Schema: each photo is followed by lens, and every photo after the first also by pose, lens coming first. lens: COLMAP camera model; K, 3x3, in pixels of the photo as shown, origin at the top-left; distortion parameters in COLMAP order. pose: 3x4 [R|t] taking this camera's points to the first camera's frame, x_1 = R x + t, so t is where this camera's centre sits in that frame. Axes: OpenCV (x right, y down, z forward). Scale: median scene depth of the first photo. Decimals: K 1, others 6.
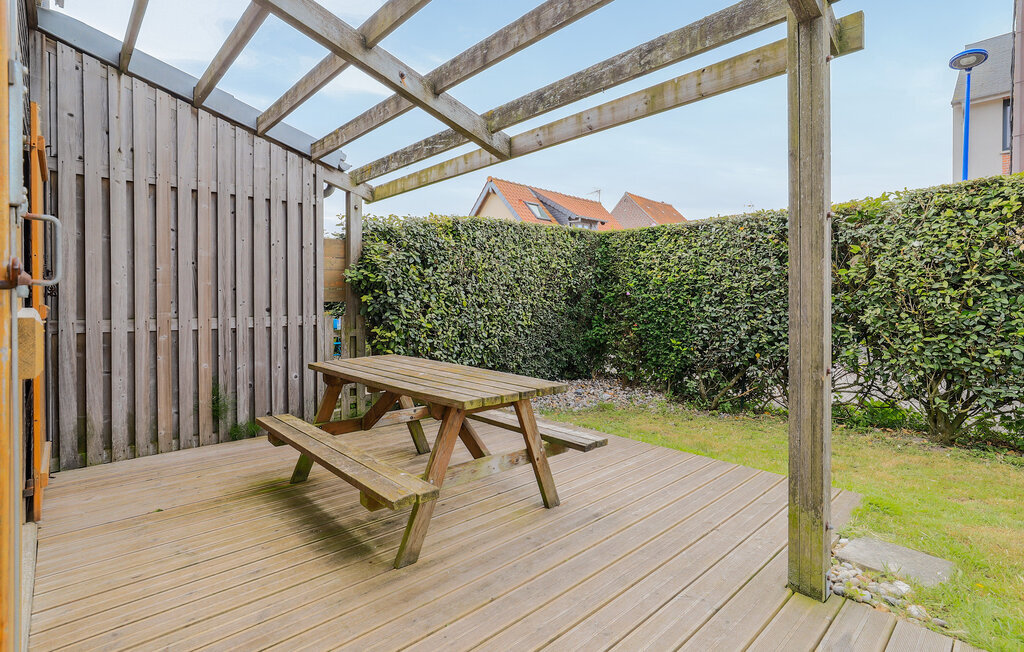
lens RADIAL K [[492.6, 0, 513.3], [0, 492.6, 304.9], [0, 0, 1]] dist [-0.016193, 0.000296]
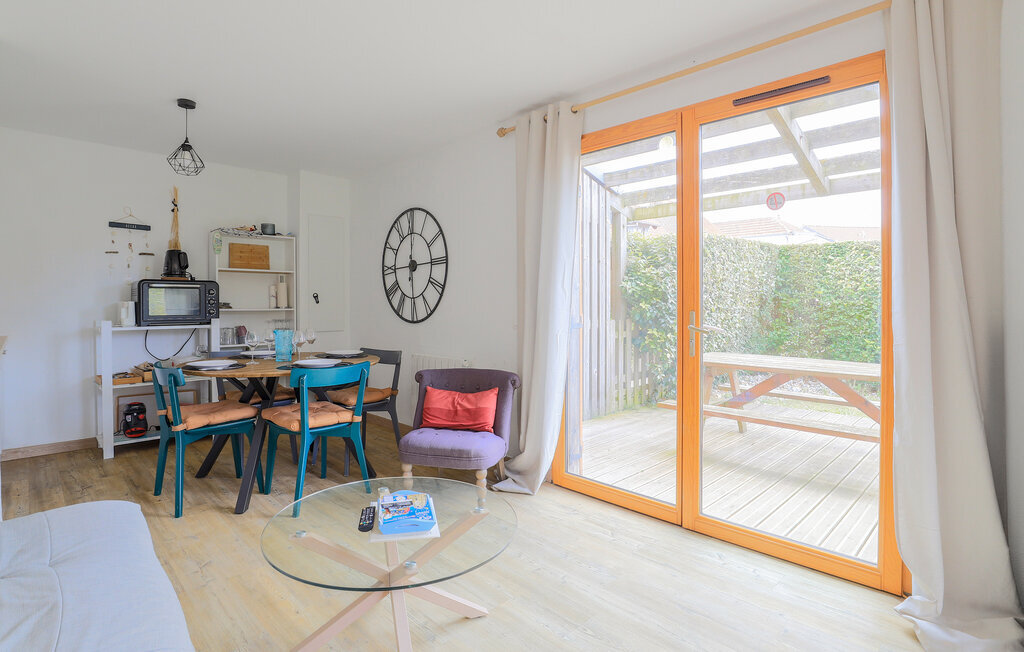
lens RADIAL K [[509.1, 0, 512.2], [0, 509.1, 305.3], [0, 0, 1]] dist [-0.038387, 0.012332]
pose [[0.999523, 0.001260, 0.030858, -0.616334], [-0.001257, 0.999999, -0.000125, -0.011284], [-0.030859, 0.000087, 0.999524, -0.187163]]
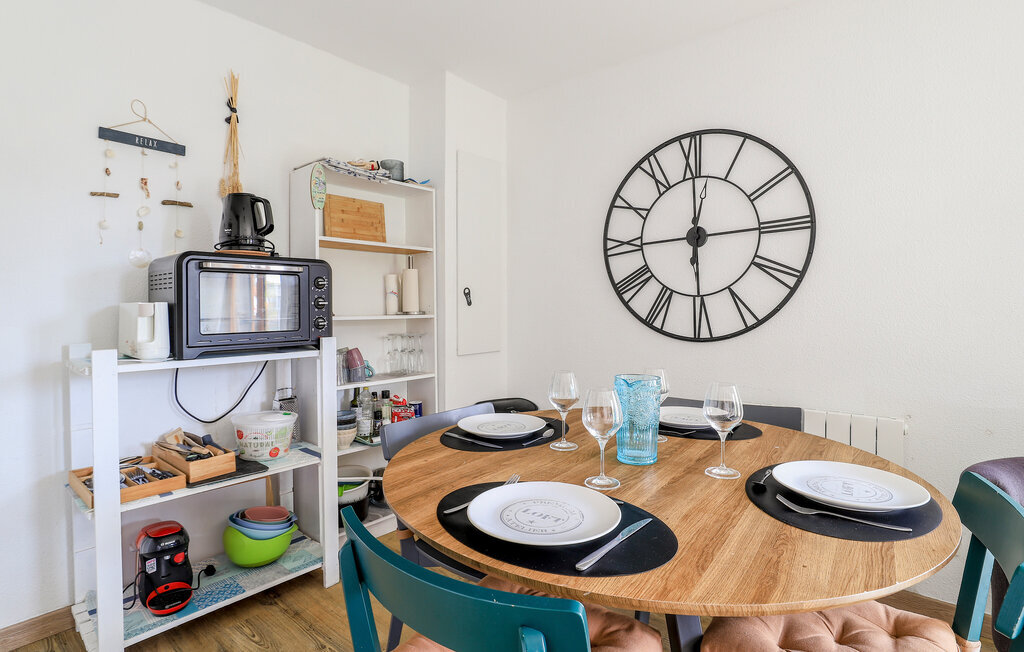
lens RADIAL K [[509.1, 0, 512.2], [0, 509.1, 305.3], [0, 0, 1]] dist [-0.038387, 0.012332]
pose [[0.993658, 0.001800, 0.112427, -0.997028], [-0.001726, 0.999998, -0.000756, -0.014874], [-0.112428, 0.000558, 0.993660, 0.258557]]
